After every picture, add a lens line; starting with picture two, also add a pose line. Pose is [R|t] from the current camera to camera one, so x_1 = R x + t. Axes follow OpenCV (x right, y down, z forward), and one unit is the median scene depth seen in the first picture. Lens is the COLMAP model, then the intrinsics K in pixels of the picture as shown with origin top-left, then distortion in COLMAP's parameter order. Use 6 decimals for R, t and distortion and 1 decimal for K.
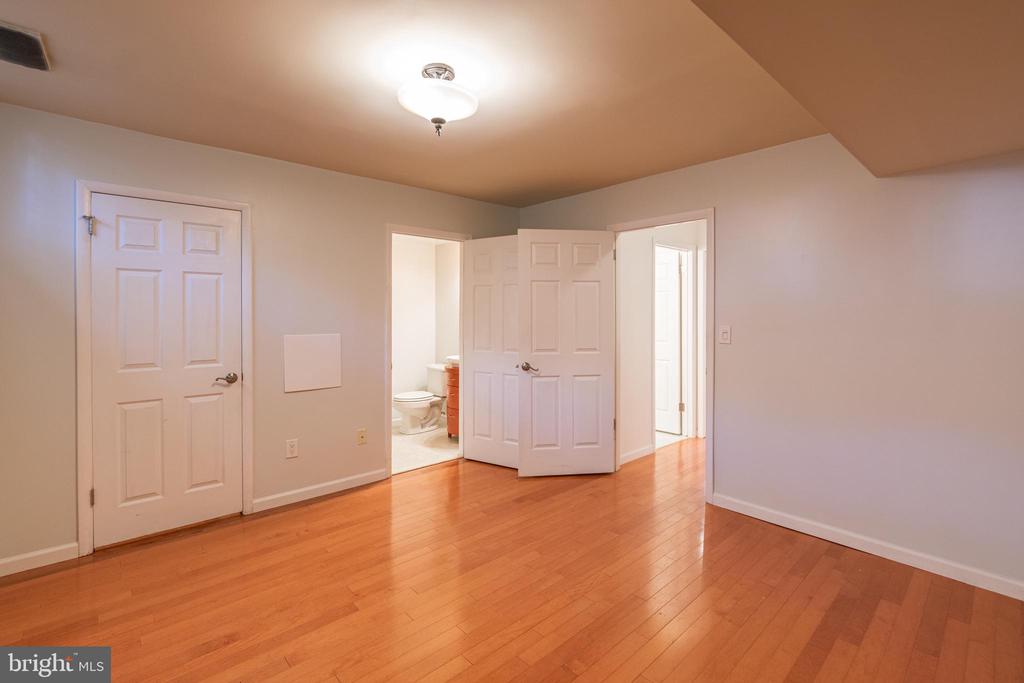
lens RADIAL K [[447.6, 0, 519.7], [0, 447.6, 313.5], [0, 0, 1]] dist [-0.013742, -0.000095]
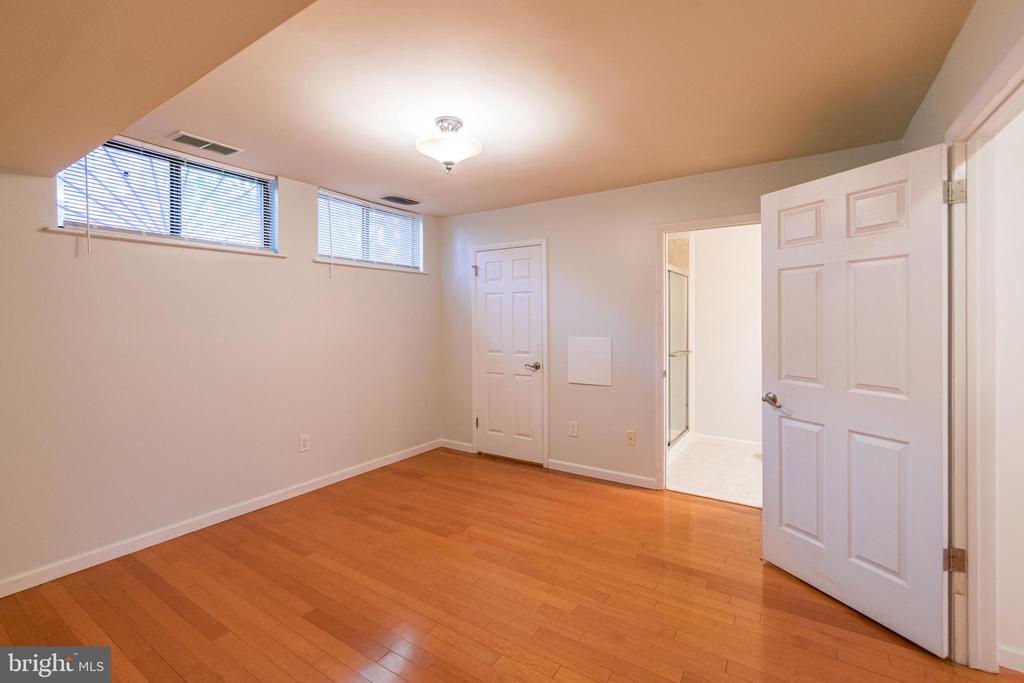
lens RADIAL K [[432.7, 0, 506.2], [0, 432.7, 323.6], [0, 0, 1]] dist [0.000741, -0.000028]
pose [[0.278594, 0.010112, -0.960356, 0.669247], [0.004018, 0.999924, 0.011695, -0.003892], [0.960401, -0.007116, 0.278532, 0.564289]]
